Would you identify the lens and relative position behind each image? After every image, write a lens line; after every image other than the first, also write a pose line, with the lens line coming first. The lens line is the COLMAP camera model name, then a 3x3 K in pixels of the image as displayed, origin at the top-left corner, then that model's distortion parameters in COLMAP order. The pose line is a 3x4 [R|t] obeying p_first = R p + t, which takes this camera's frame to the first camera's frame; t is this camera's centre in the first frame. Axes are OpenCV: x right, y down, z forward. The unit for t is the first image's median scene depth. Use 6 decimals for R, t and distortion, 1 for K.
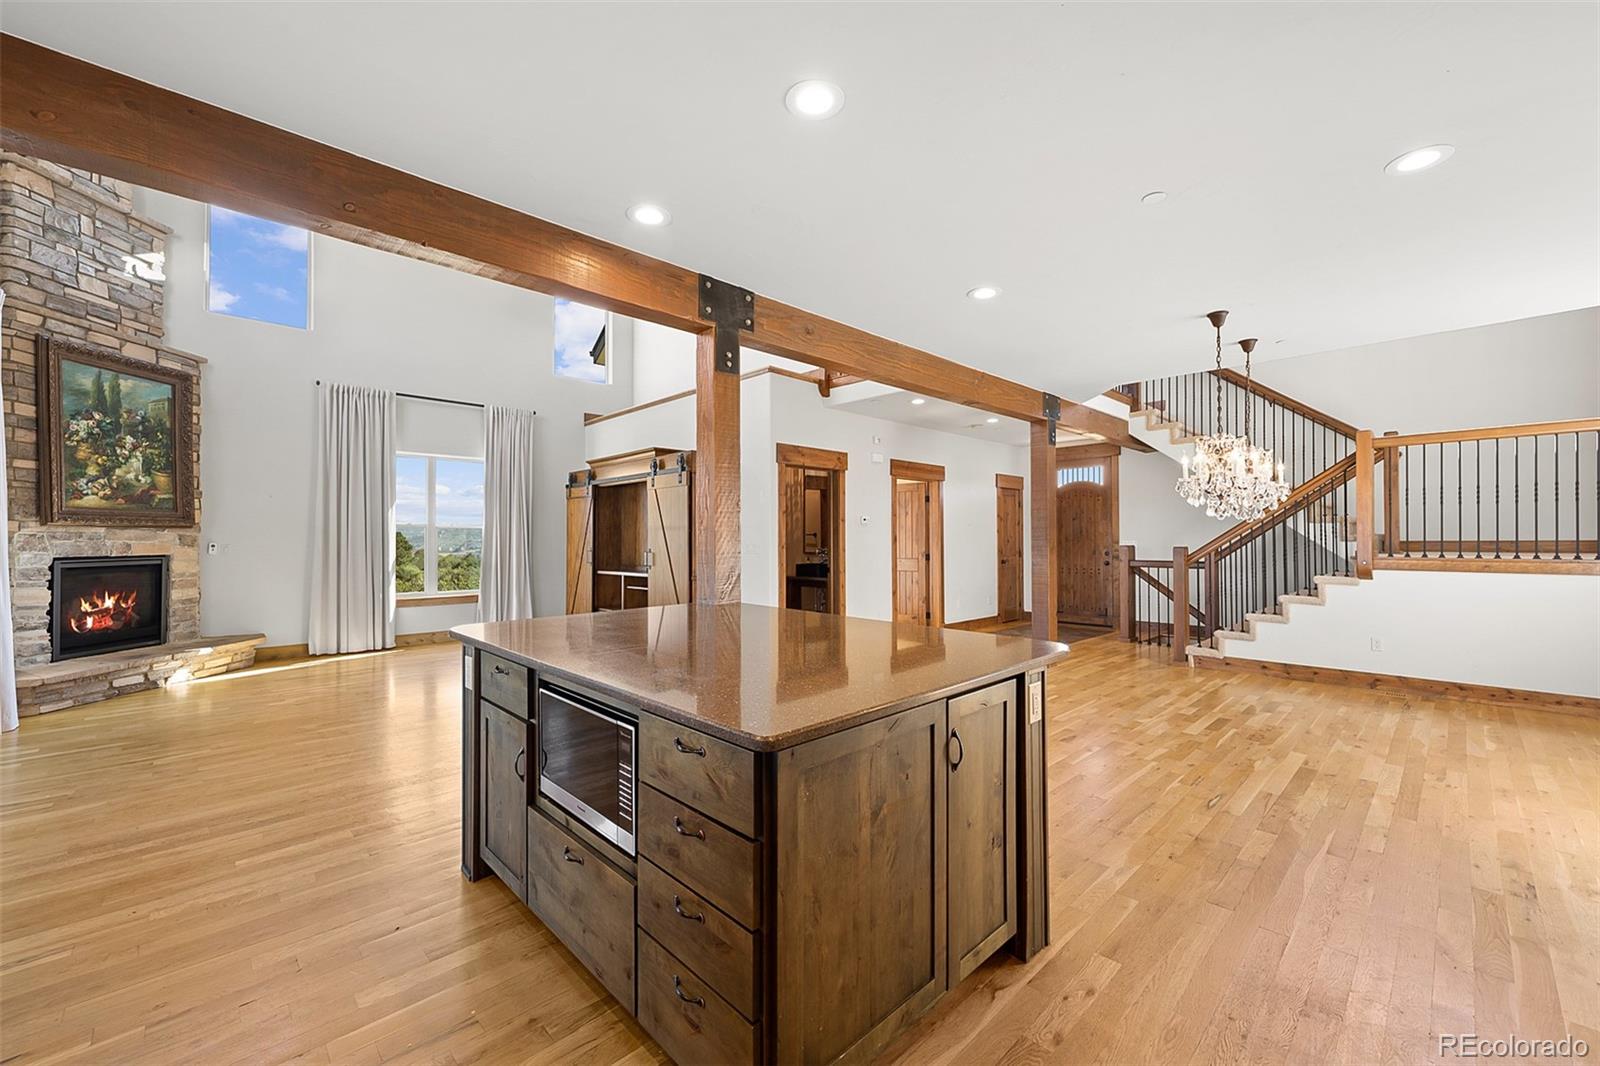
lens RADIAL K [[642.0, 0, 810.6], [0, 642.0, 535.2], [0, 0, 1]] dist [-0.000059, -0.001068]
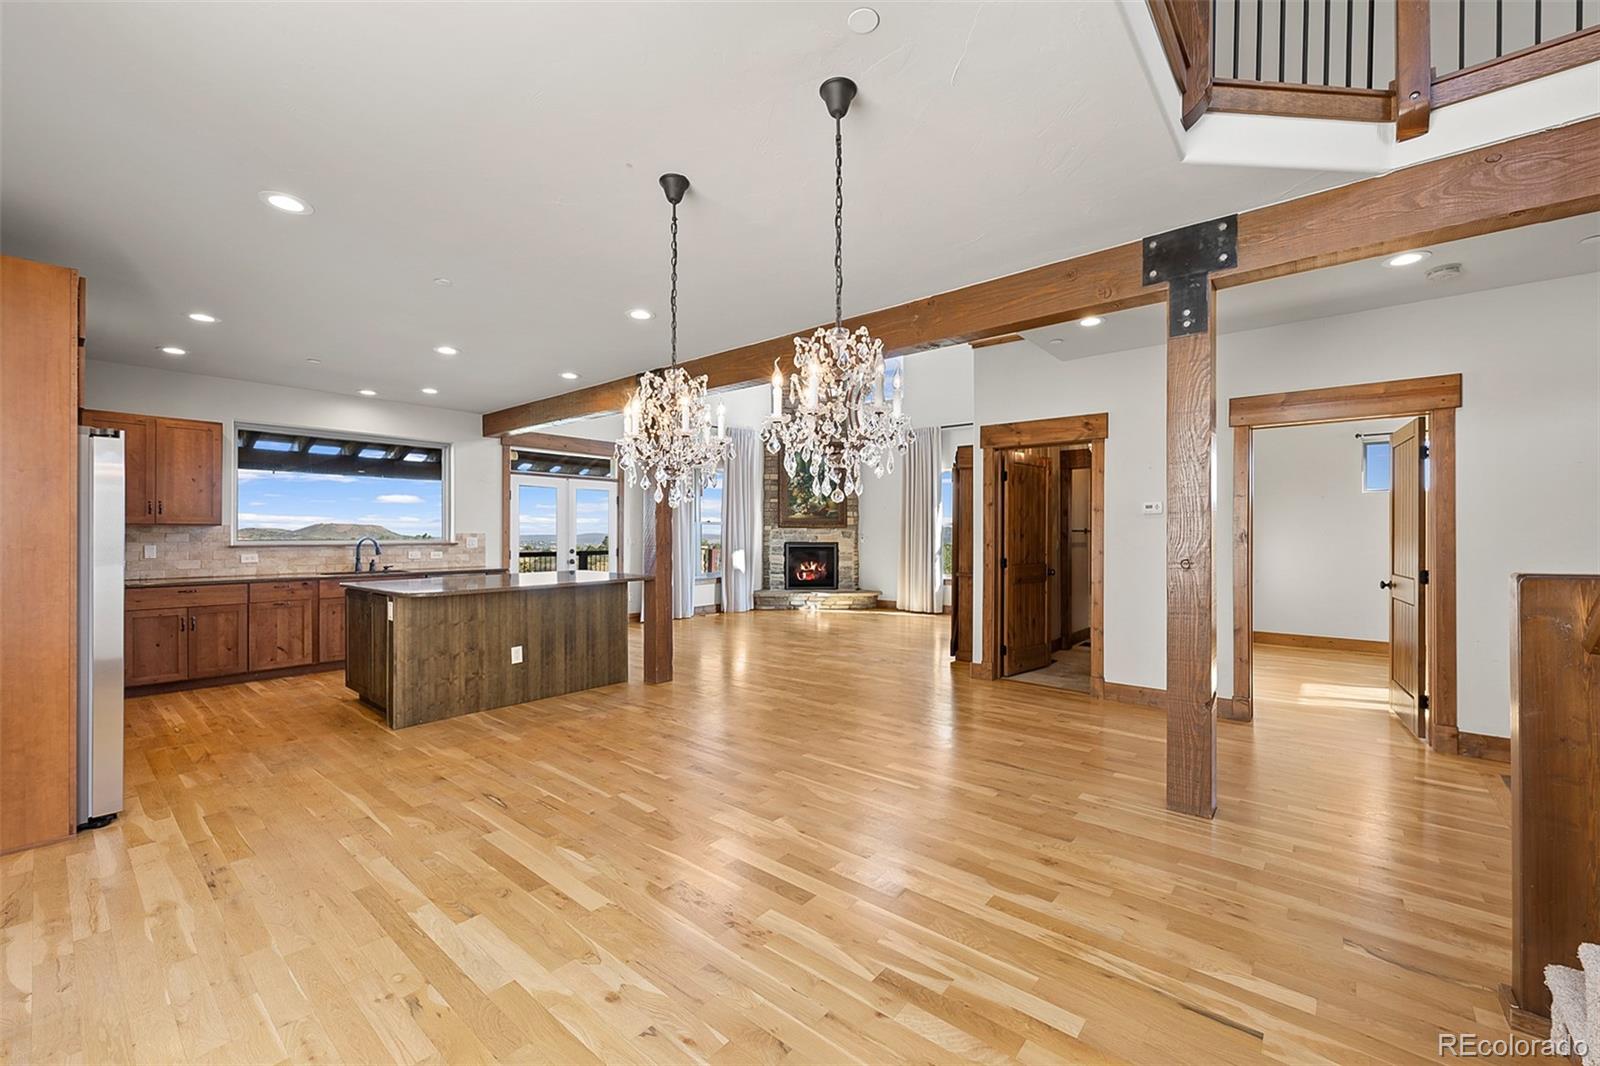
lens RADIAL K [[642.0, 0, 789.8], [0, 642.0, 527.9], [0, 0, 1]] dist [-0.000059, -0.001068]
pose [[0.082616, -0.006280, -0.996562, 0.932585], [0.003242, 0.999977, -0.006033, -0.000023], [0.996576, -0.002732, 0.082634, 0.770898]]
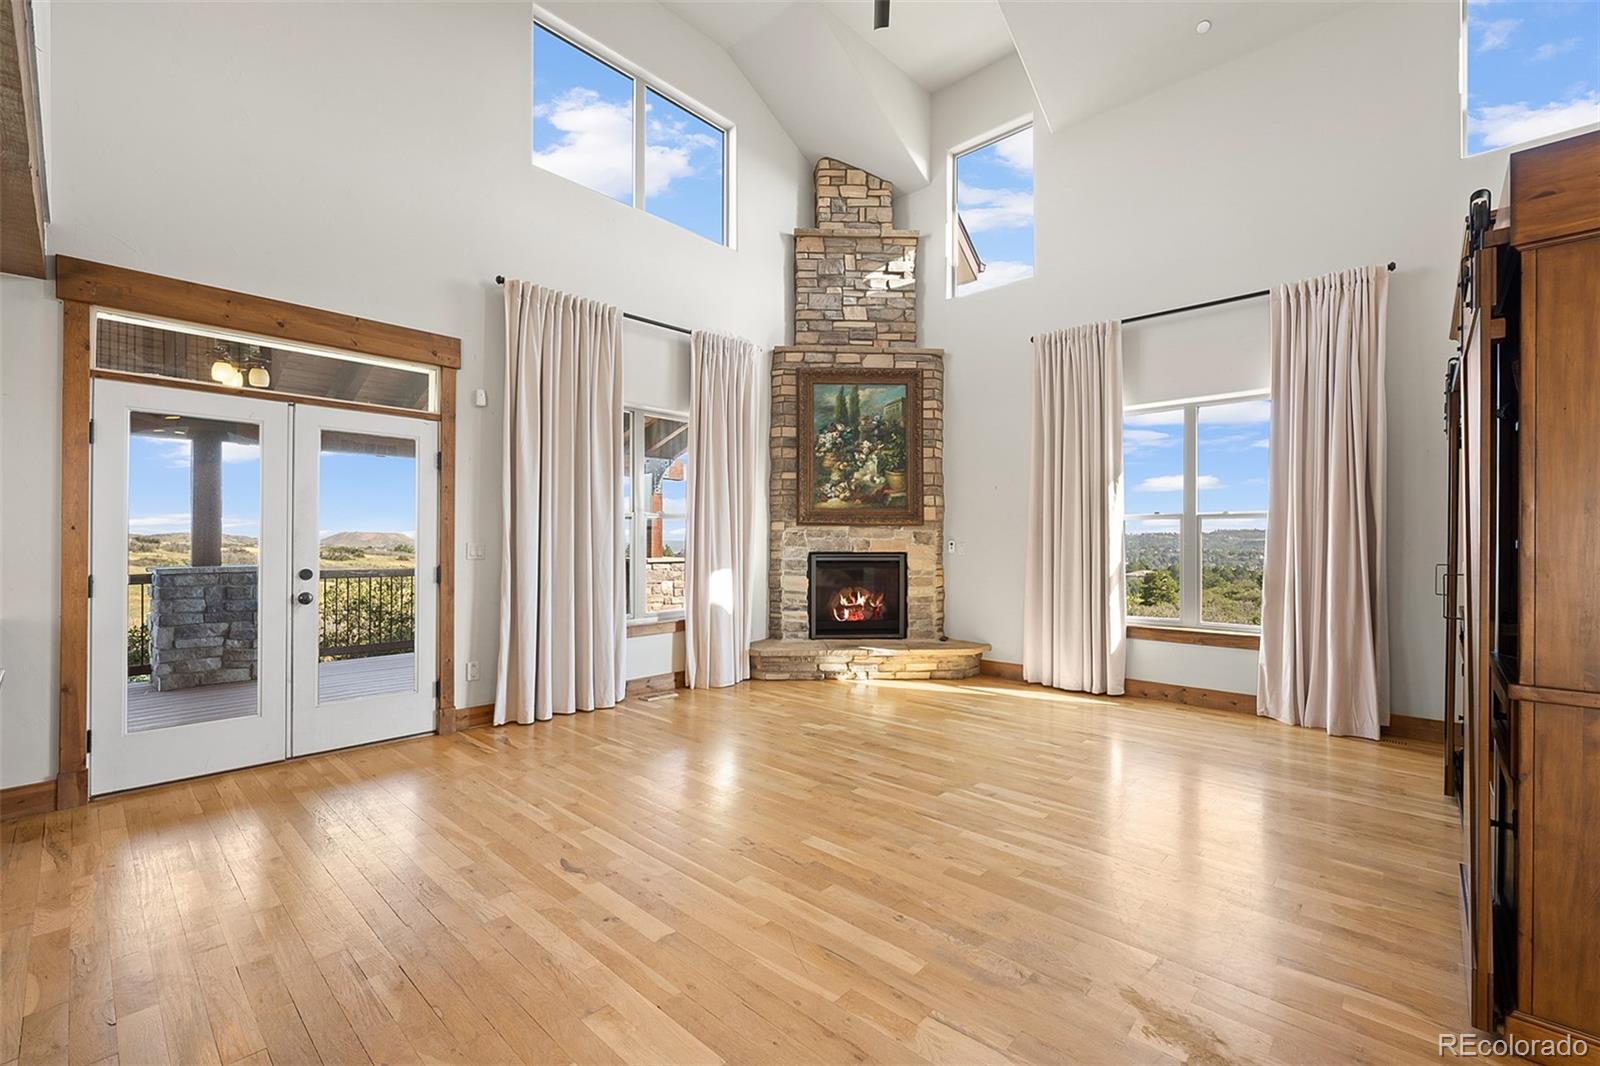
lens RADIAL K [[671.5, 0, 796.7], [0, 671.5, 539.5], [0, 0, 1]] dist [0.001716, 0.000255]
pose [[0.046216, -0.000826, -0.998931, 0.062083], [0.003725, 0.999993, -0.000655, 0.011653], [0.998924, -0.003691, 0.046219, 0.848136]]
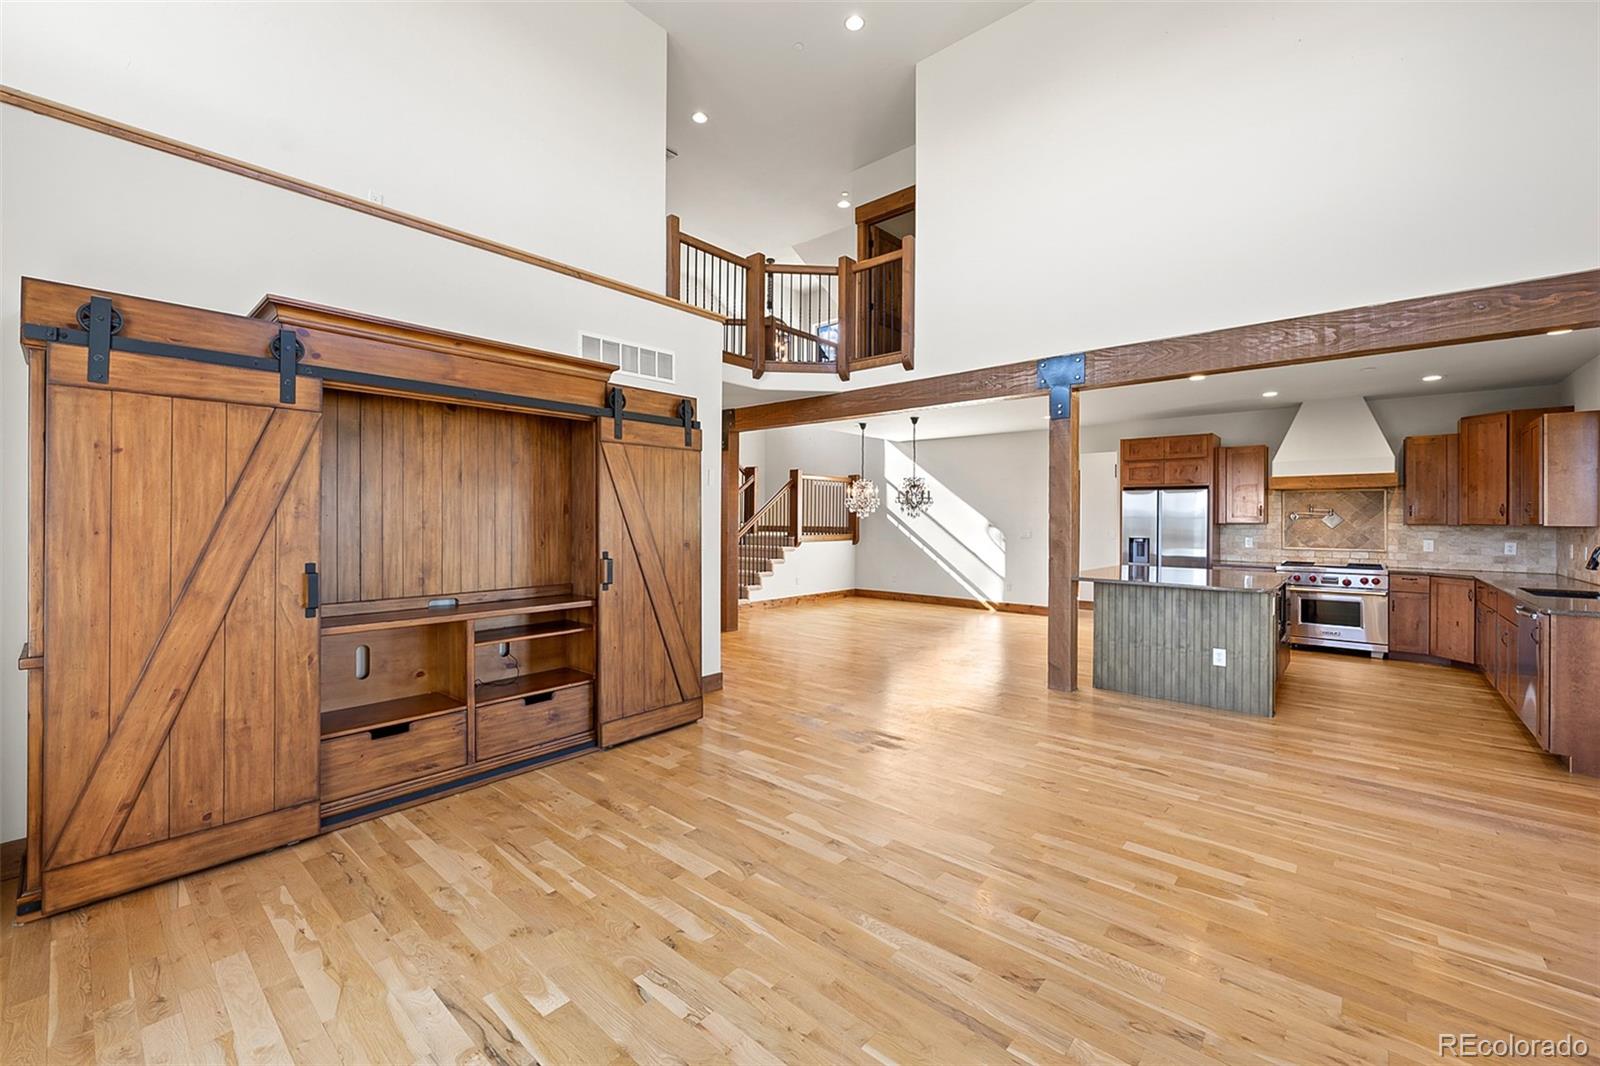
lens RADIAL K [[642.0, 0, 797.6], [0, 642.0, 520.3], [0, 0, 1]] dist [-0.000059, -0.001068]
pose [[-0.076593, 0.001178, 0.997062, -1.005819], [-0.010295, 0.999945, -0.001973, -0.007496], [-0.997009, -0.010416, -0.076577, 1.111073]]
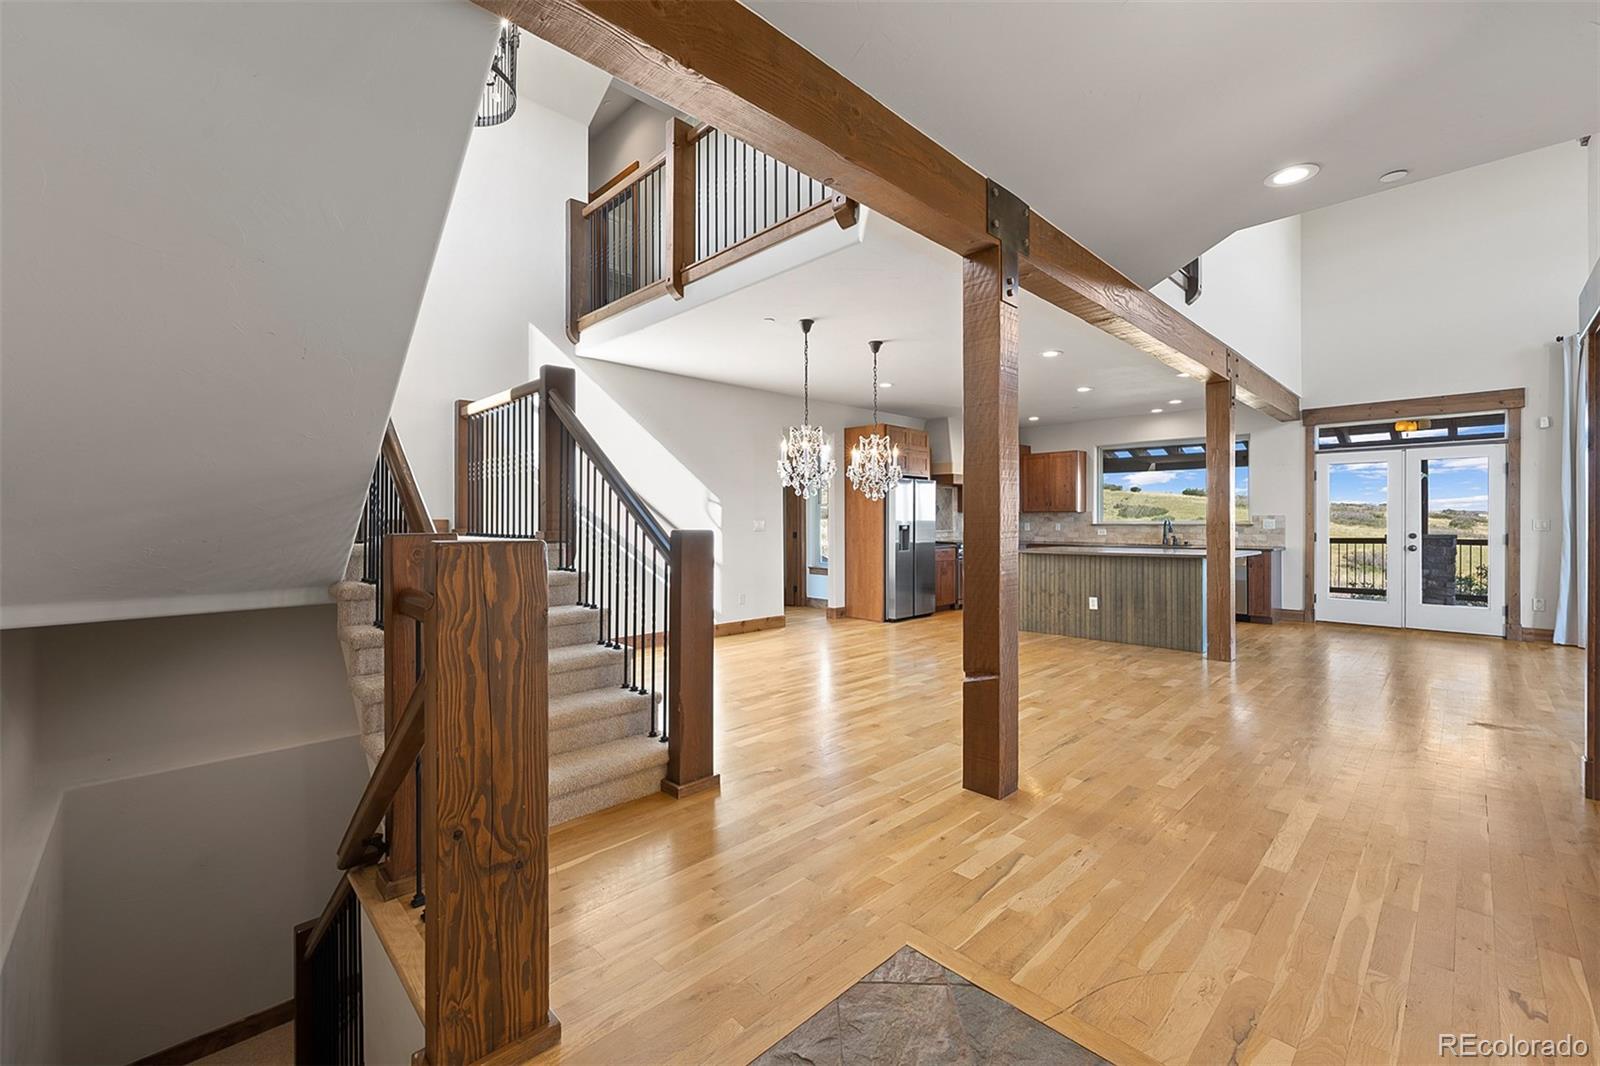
lens RADIAL K [[642.0, 0, 789.2], [0, 642.0, 519.8], [0, 0, 1]] dist [-0.000059, -0.001068]
pose [[-0.999900, 0.004000, 0.013556, 0.579729], [0.003927, 0.999977, -0.005447, 0.015180], [-0.013578, -0.005393, -0.999893, 1.677504]]
